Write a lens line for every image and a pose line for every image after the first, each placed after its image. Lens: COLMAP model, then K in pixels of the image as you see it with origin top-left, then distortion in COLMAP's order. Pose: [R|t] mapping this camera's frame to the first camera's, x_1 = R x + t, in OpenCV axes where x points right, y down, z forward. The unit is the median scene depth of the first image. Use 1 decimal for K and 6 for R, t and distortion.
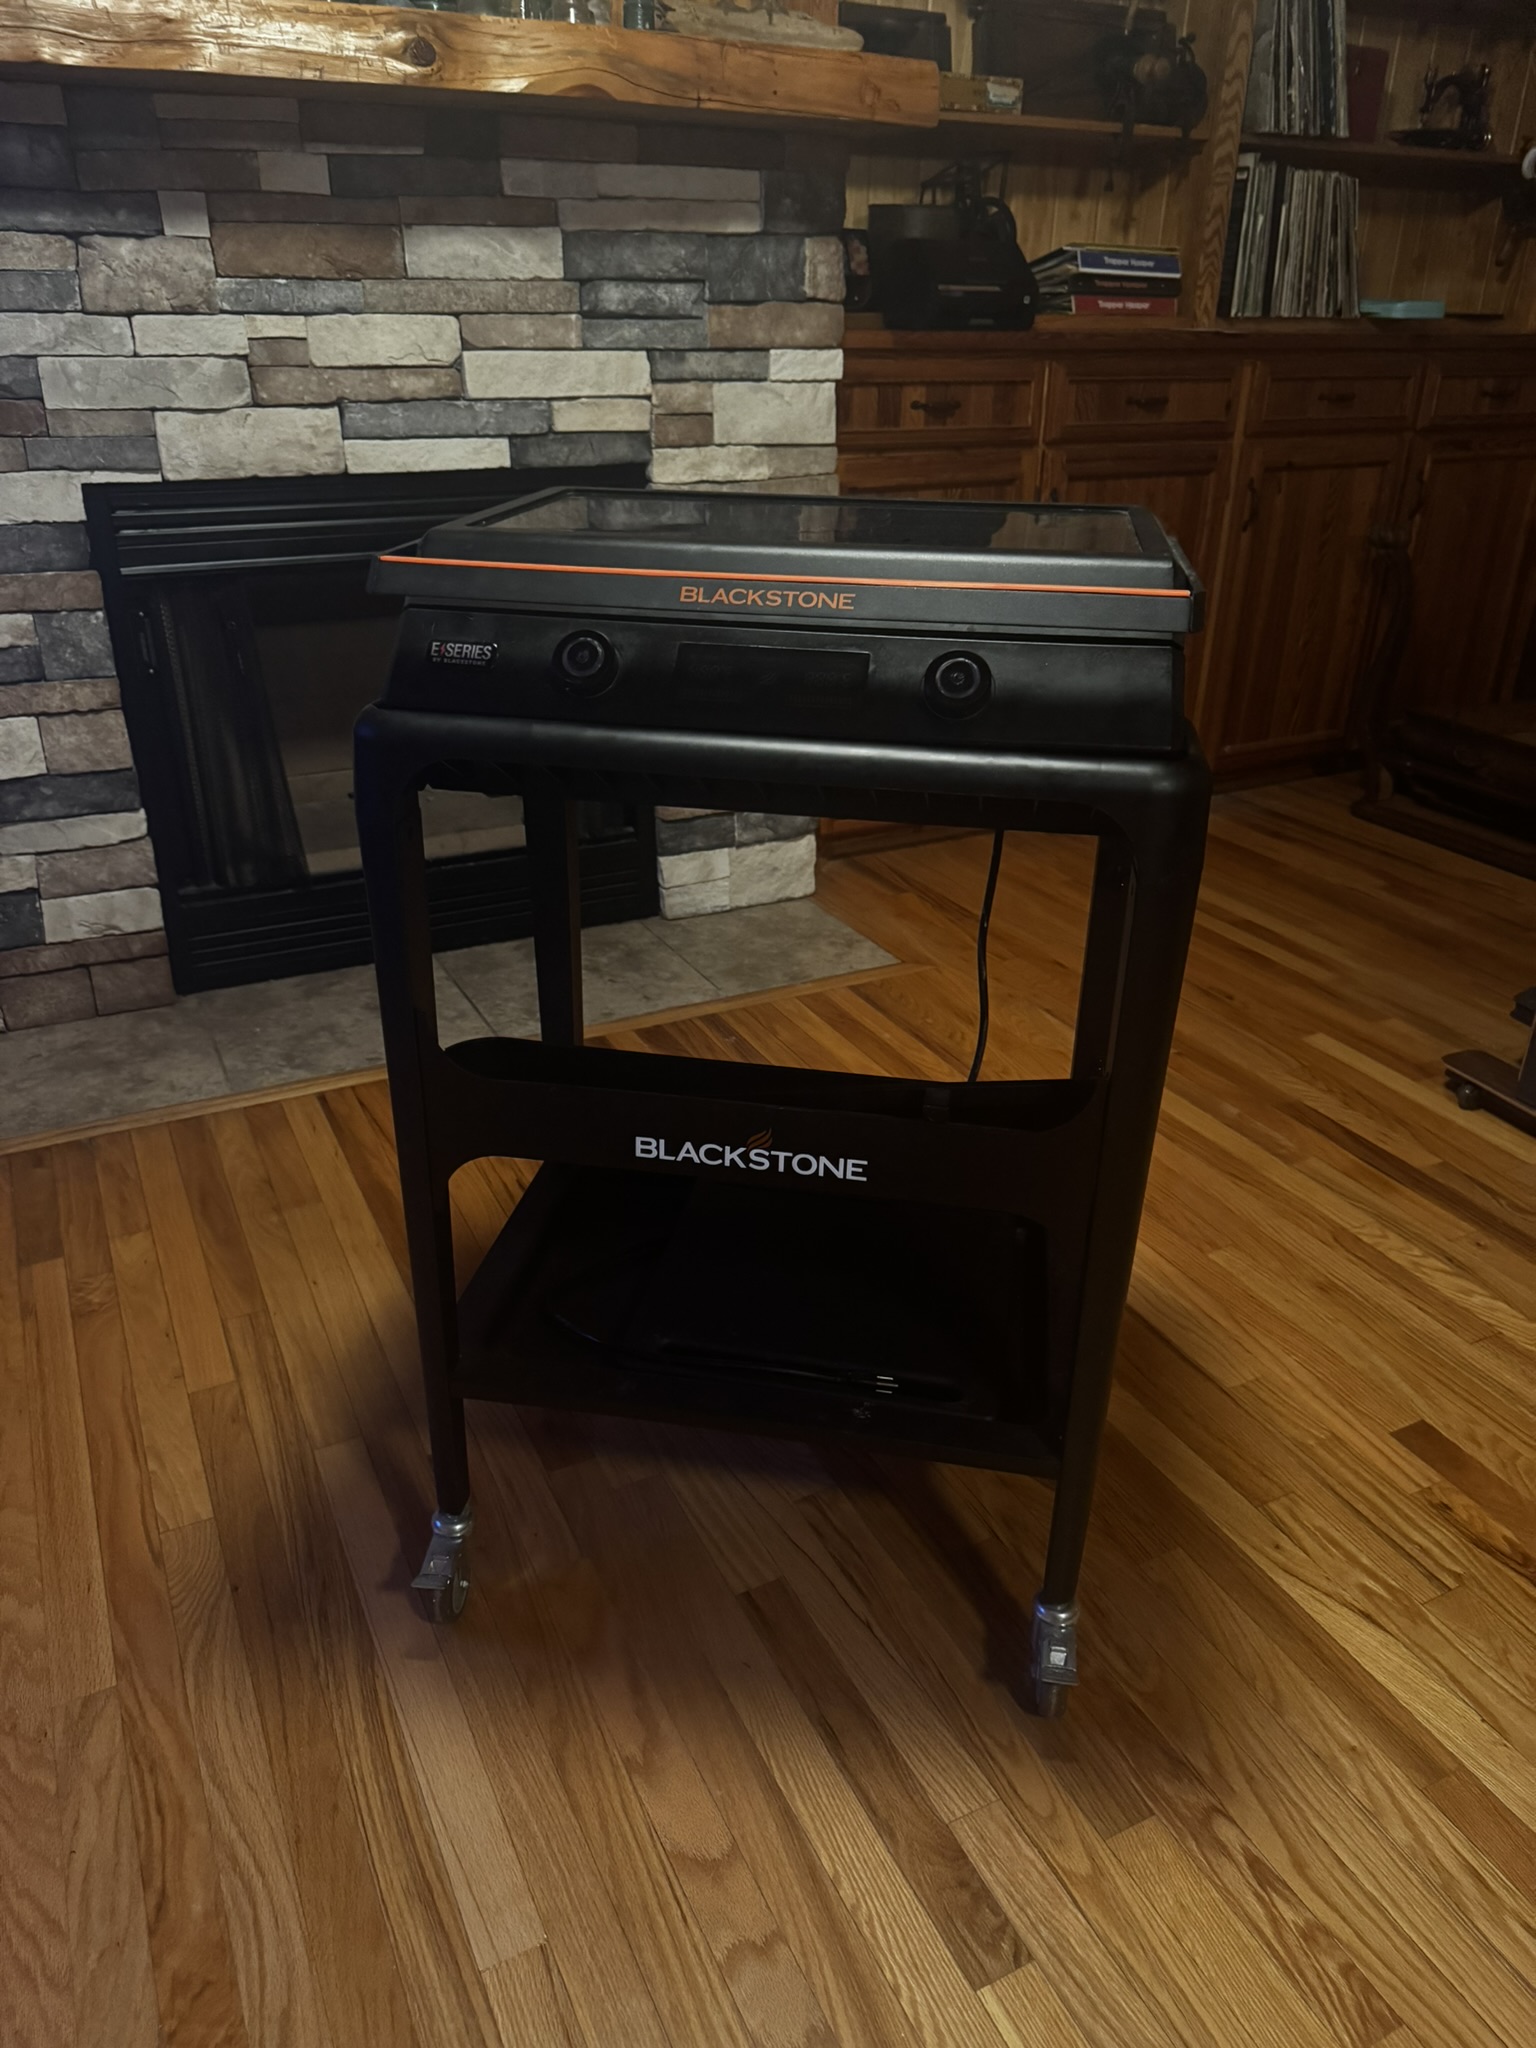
lens RADIAL K [[1488.5, 0, 768.0], [0, 1488.5, 1024.0], [0, 0, 1]] dist [-0.013308, 0.006093]
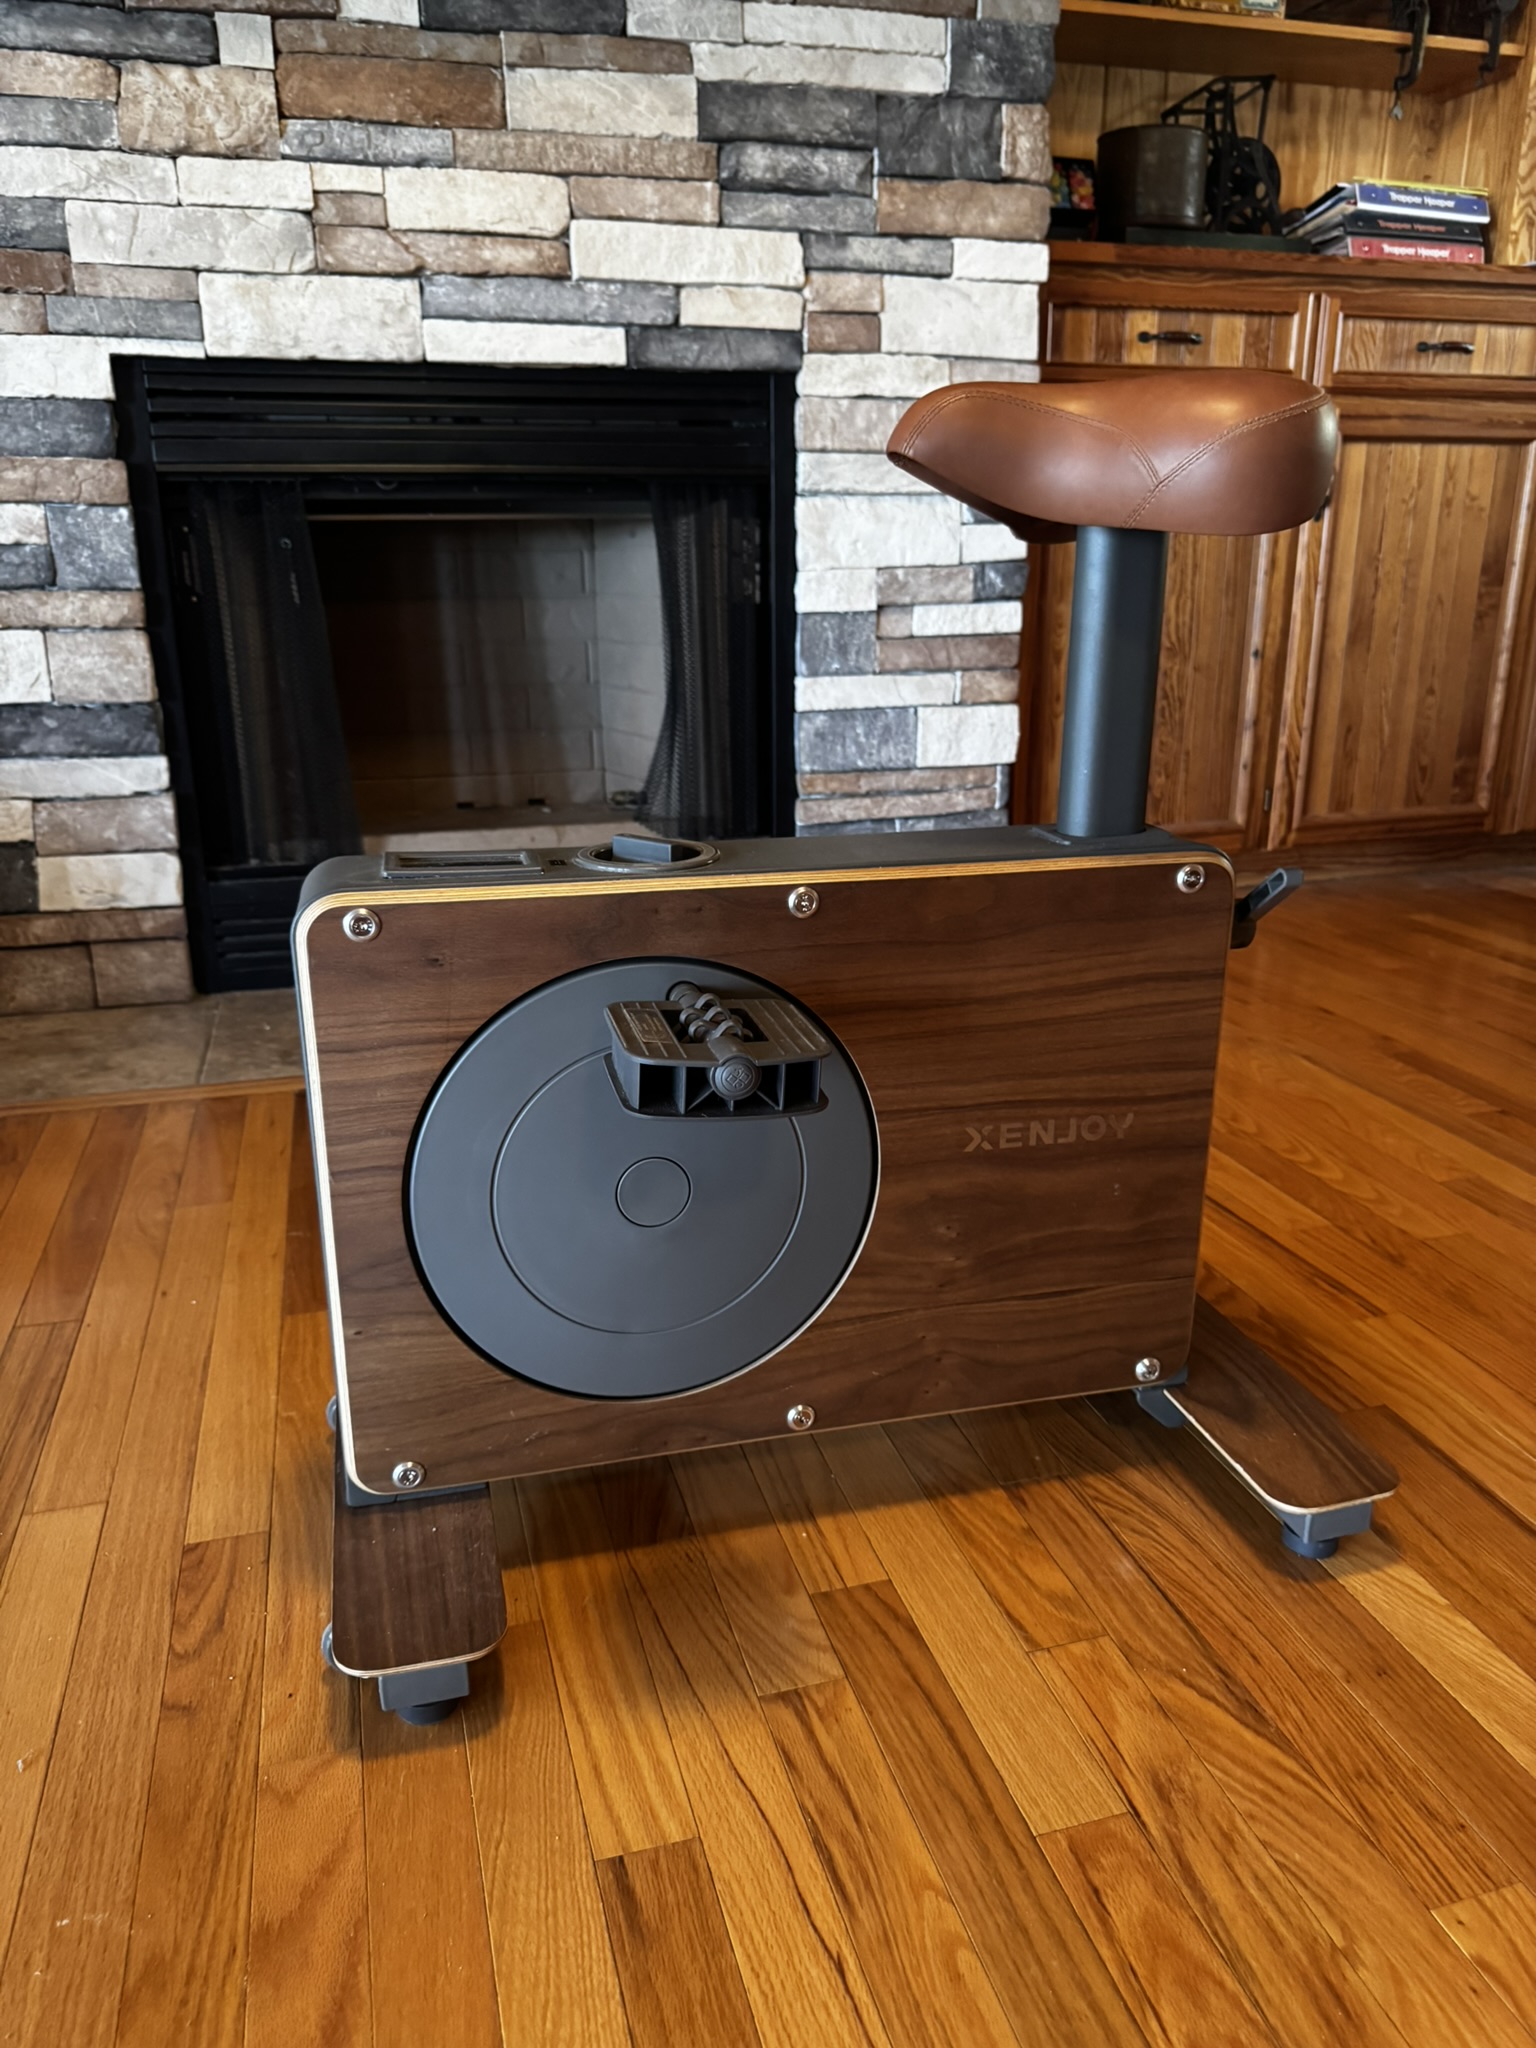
lens RADIAL K [[1485.7, 0, 768.0], [0, 1485.7, 1024.0], [0, 0, 1]] dist [-0.012885, -0.001285]
pose [[0.982530, 0.039665, -0.181826, 0.068835], [-0.066170, 0.987636, -0.142112, 0.099133], [0.173941, 0.151660, 0.973007, 0.270580]]
